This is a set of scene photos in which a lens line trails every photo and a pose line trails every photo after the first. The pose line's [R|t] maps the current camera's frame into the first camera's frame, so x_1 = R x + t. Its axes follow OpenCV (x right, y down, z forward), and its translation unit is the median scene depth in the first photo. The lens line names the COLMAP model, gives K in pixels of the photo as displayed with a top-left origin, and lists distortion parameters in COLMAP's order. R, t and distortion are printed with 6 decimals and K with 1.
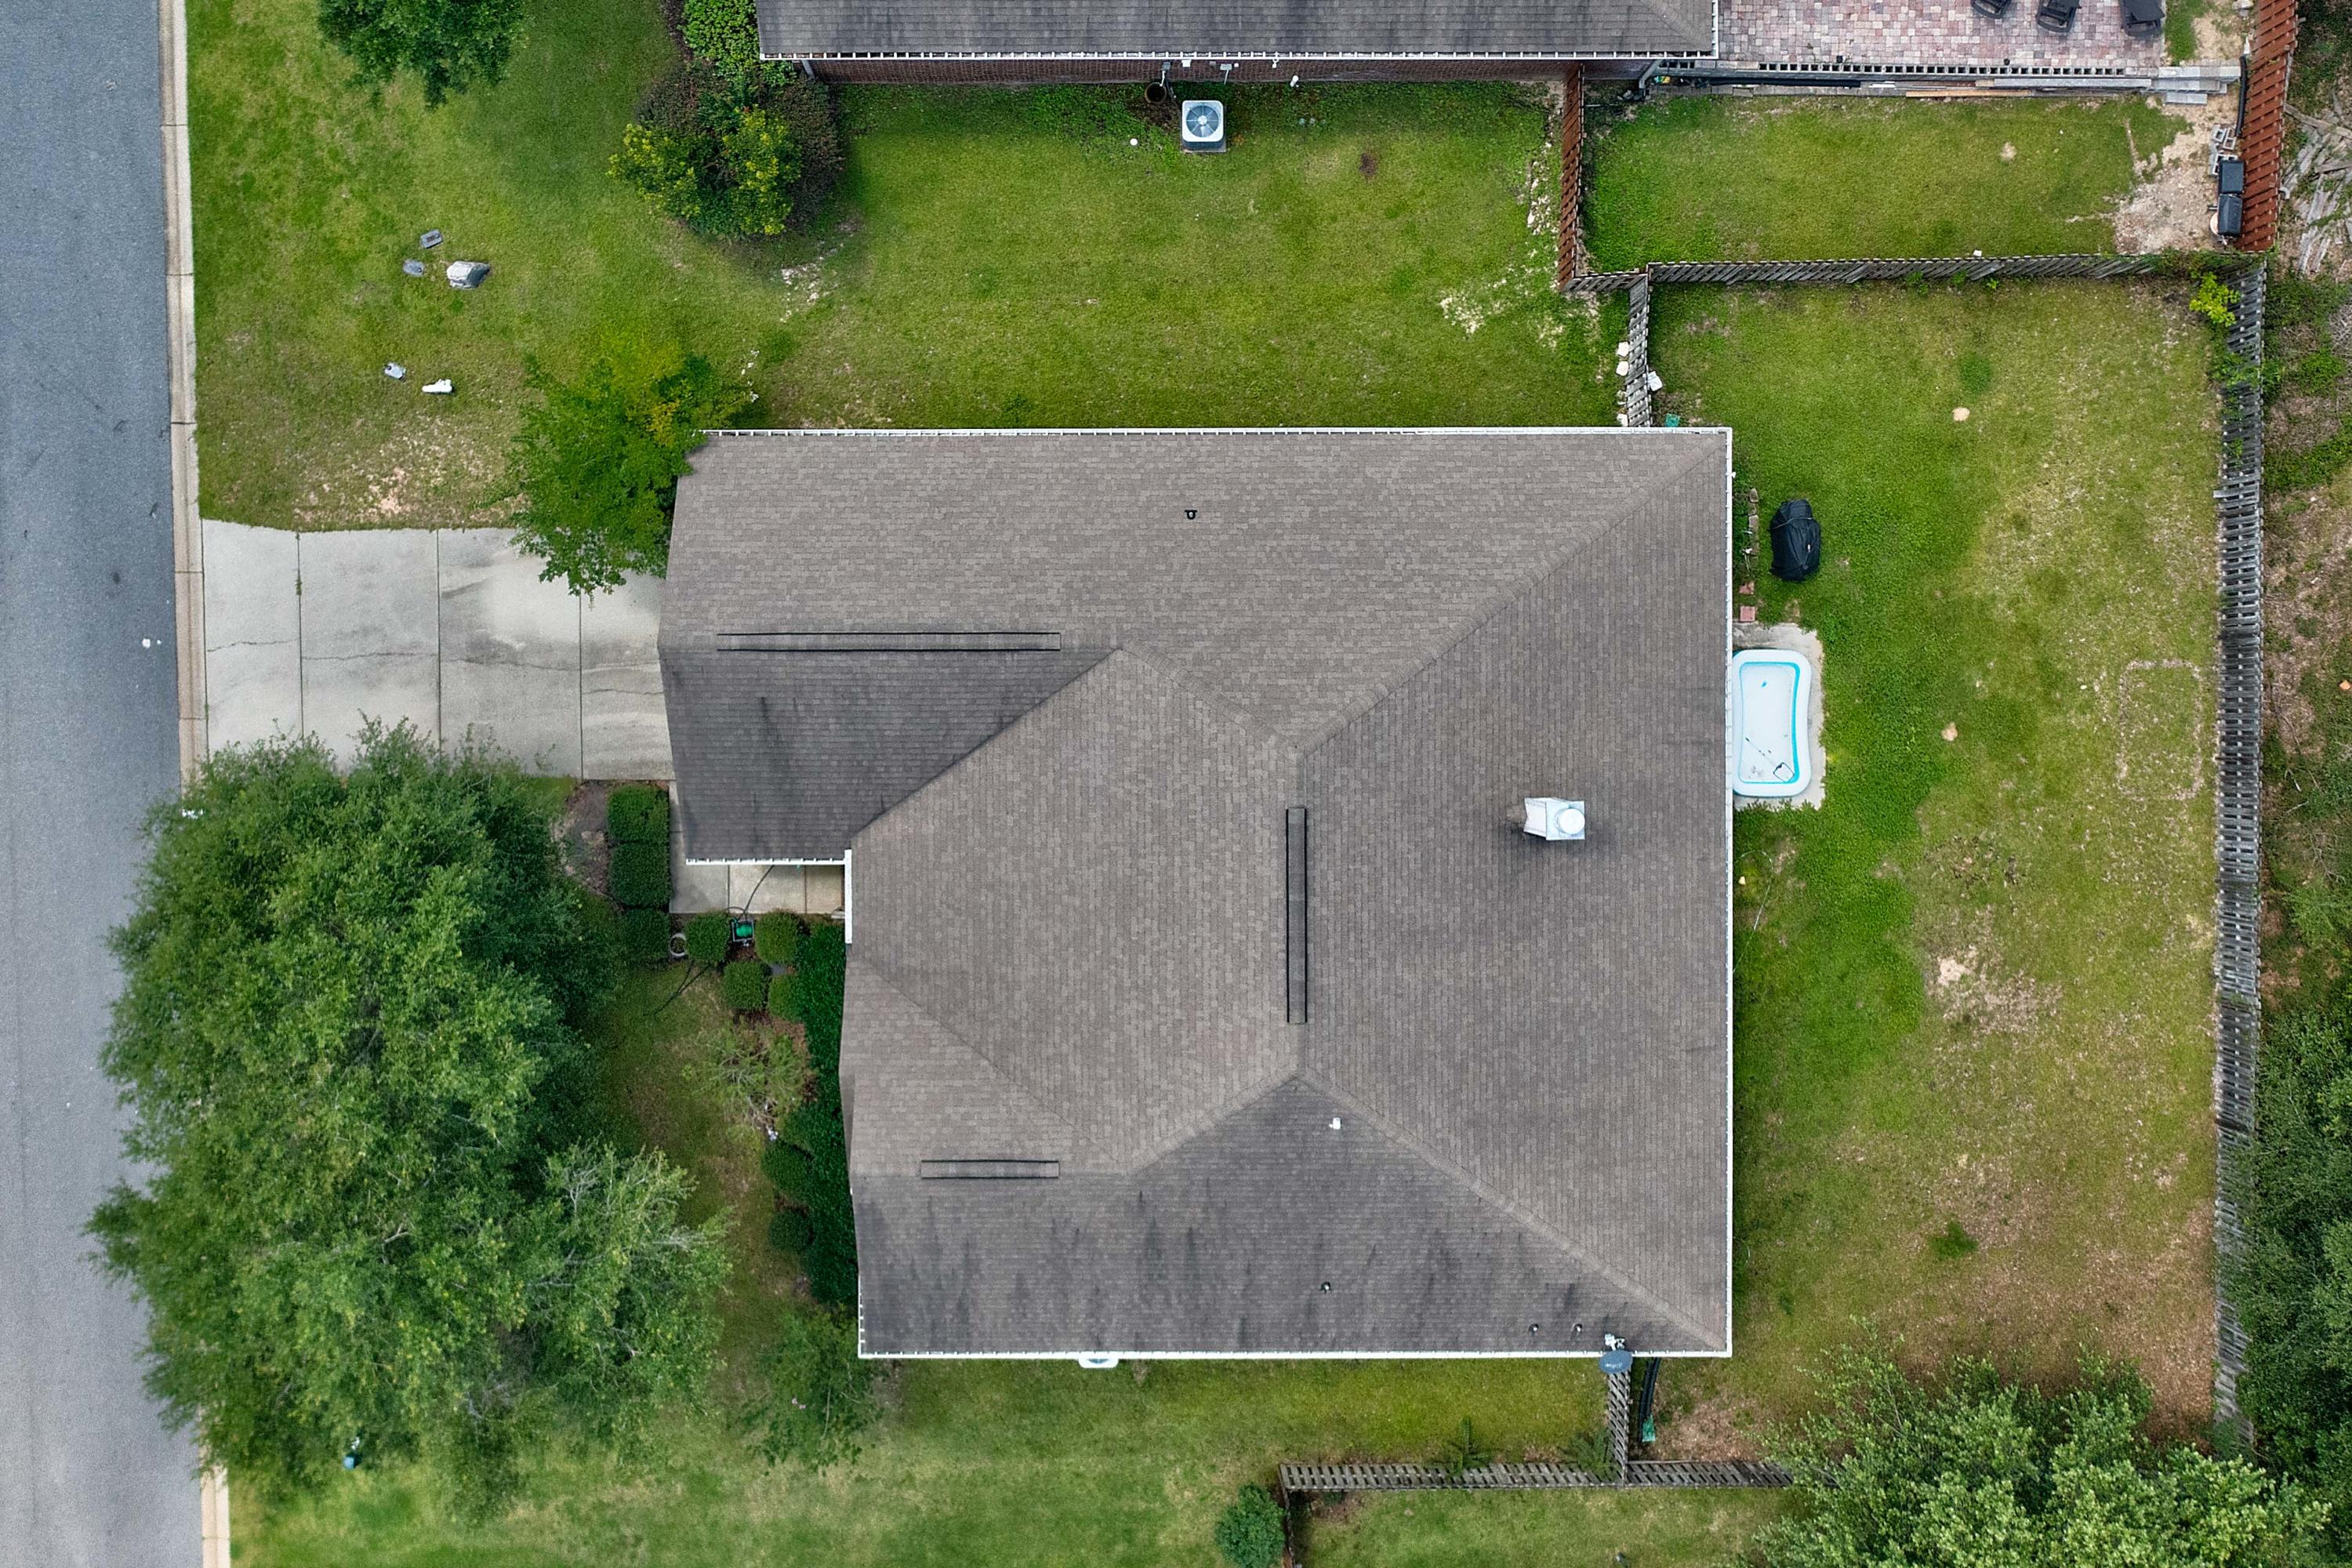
lens RADIAL K [[1988.7, 0, 1179.2], [0, 1988.7, 779.6], [0, 0, 1]] dist [-0.006350, -0.001620]
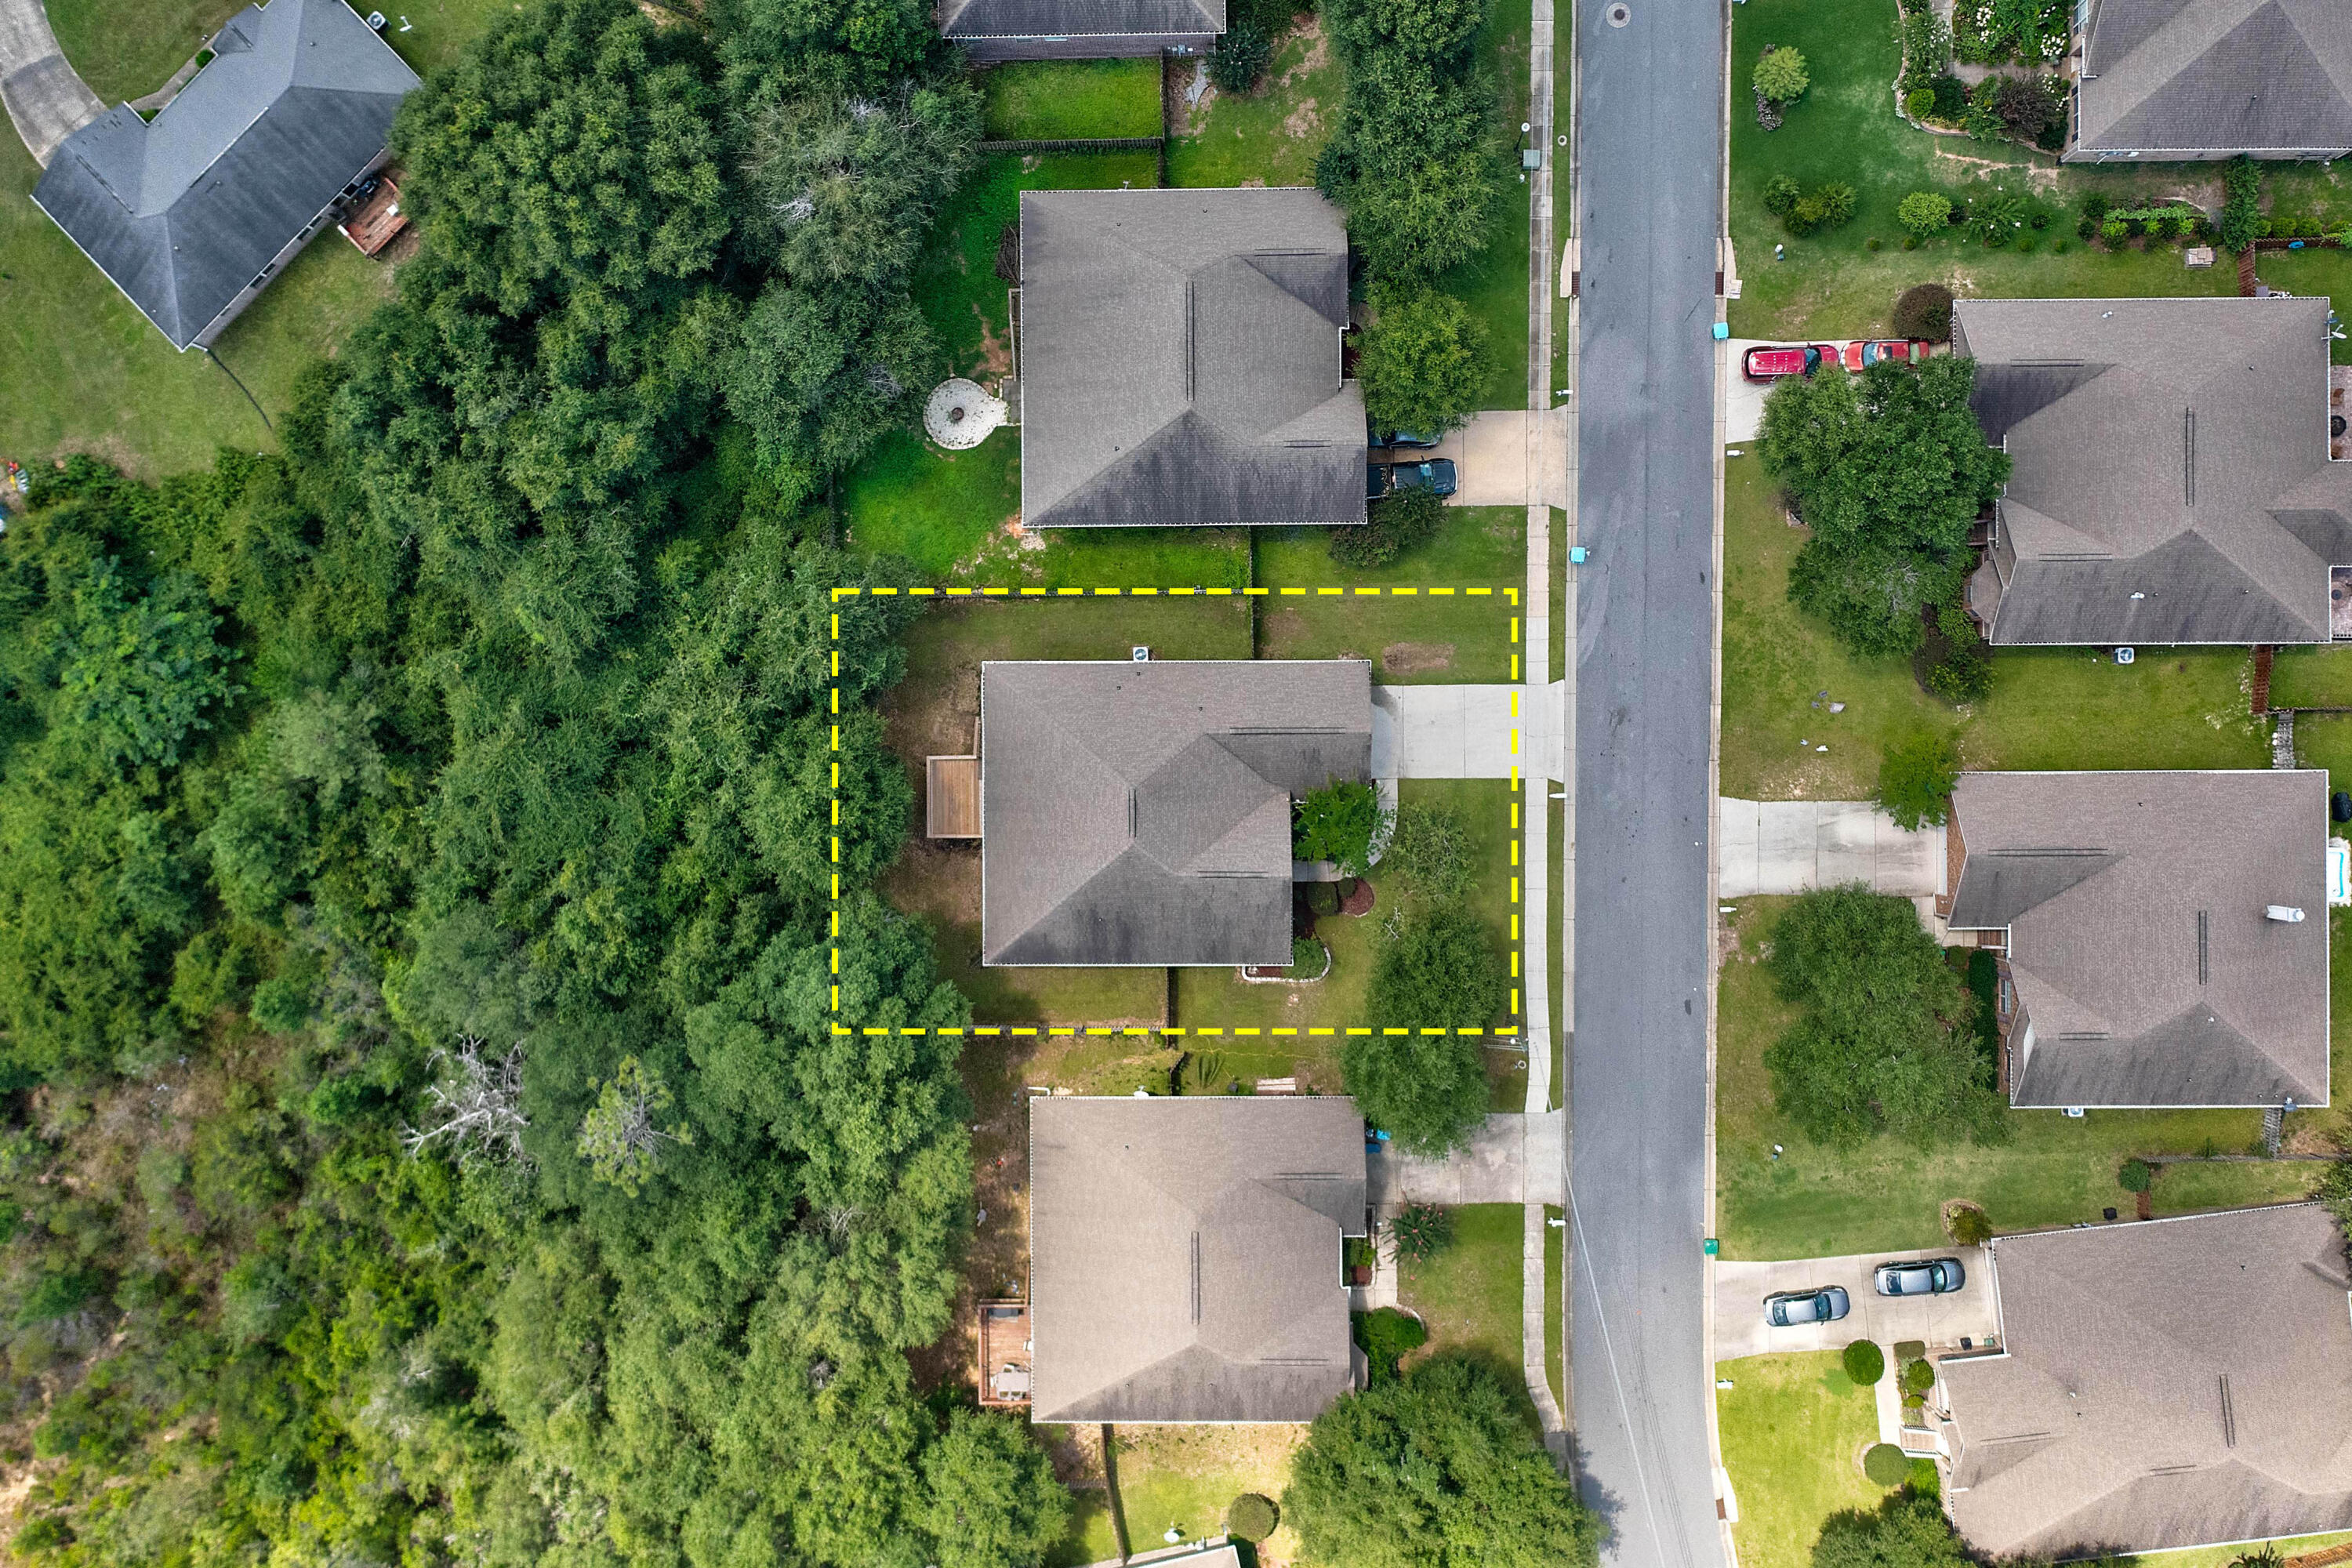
lens RADIAL K [[1828.8, 0, 1172.0], [0, 1828.8, 801.6], [0, 0, 1]] dist [-0.006941, 0.001778]
pose [[0.999894, -0.003773, -0.014085, -1.230383], [0.003739, 0.999990, -0.002468, -0.126468], [0.014094, 0.002415, 0.999898, -1.482257]]
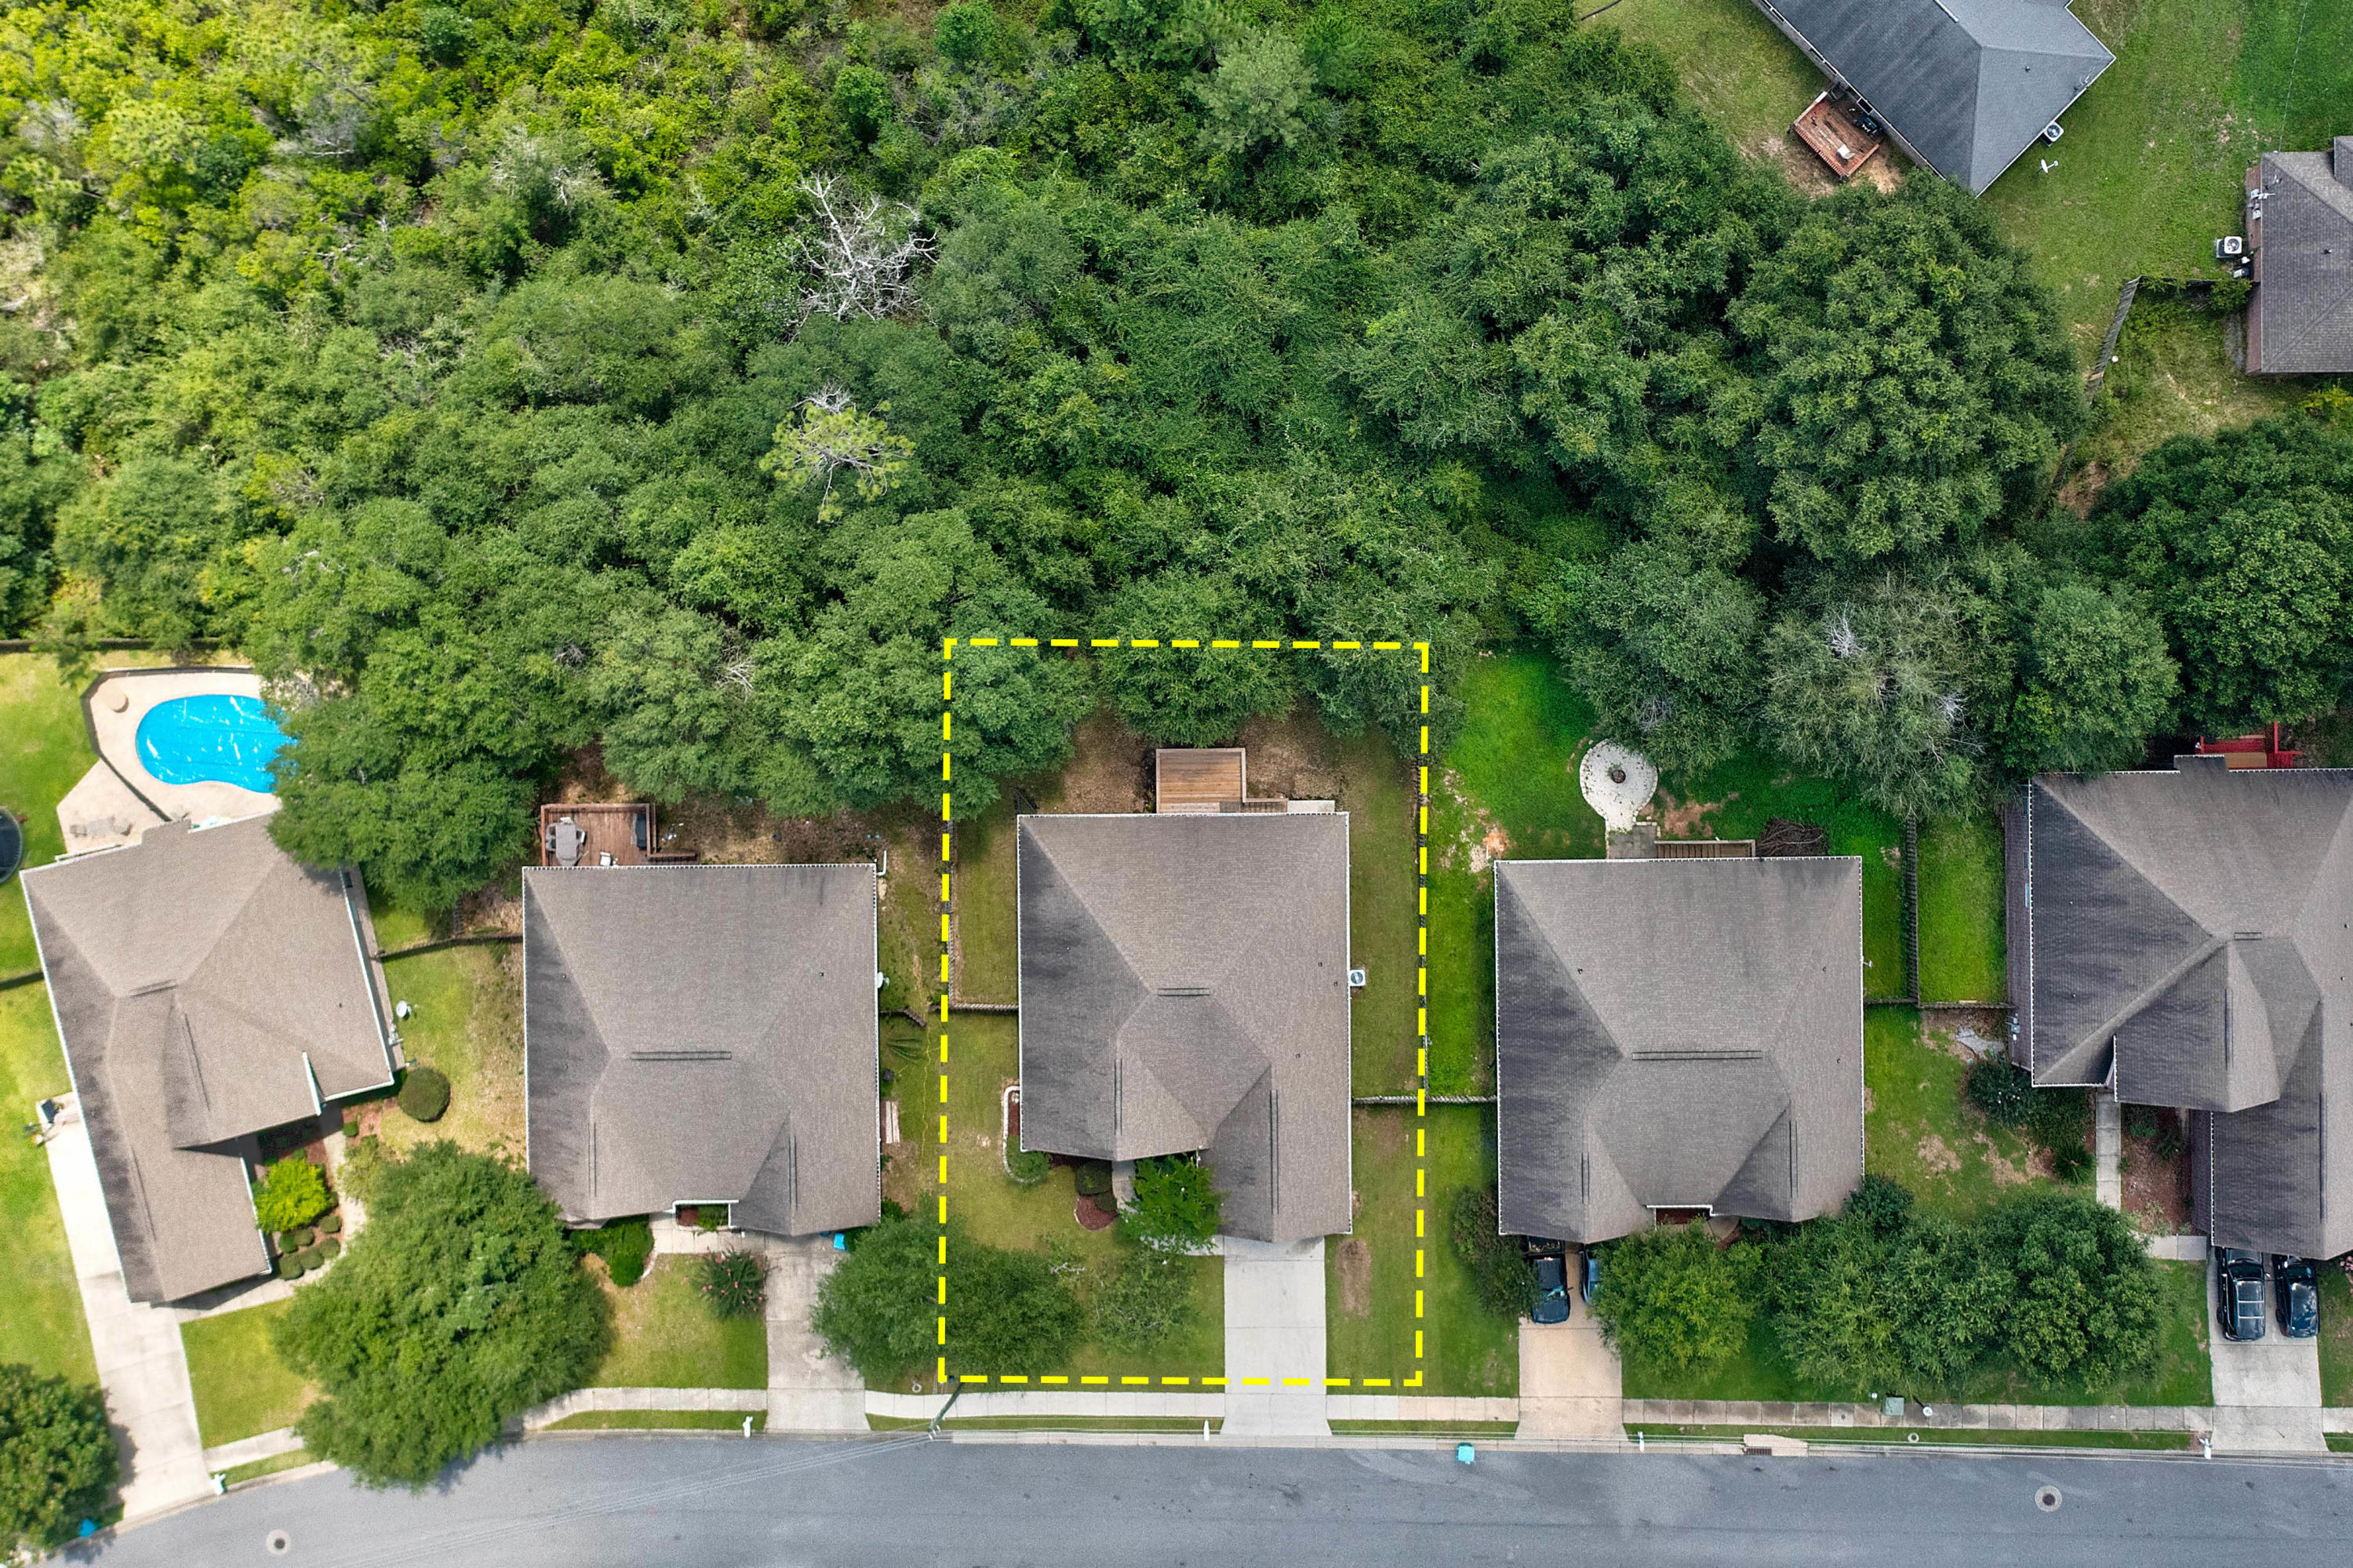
lens RADIAL K [[1989.6, 0, 1187.3], [0, 1989.6, 784.1], [0, 0, 1]] dist [-0.006350, -0.001620]
pose [[0.011026, 0.999741, 0.019916, -1.618759], [-0.999928, 0.010927, 0.005056, -0.136329], [0.004837, -0.019971, 0.999789, -1.483850]]
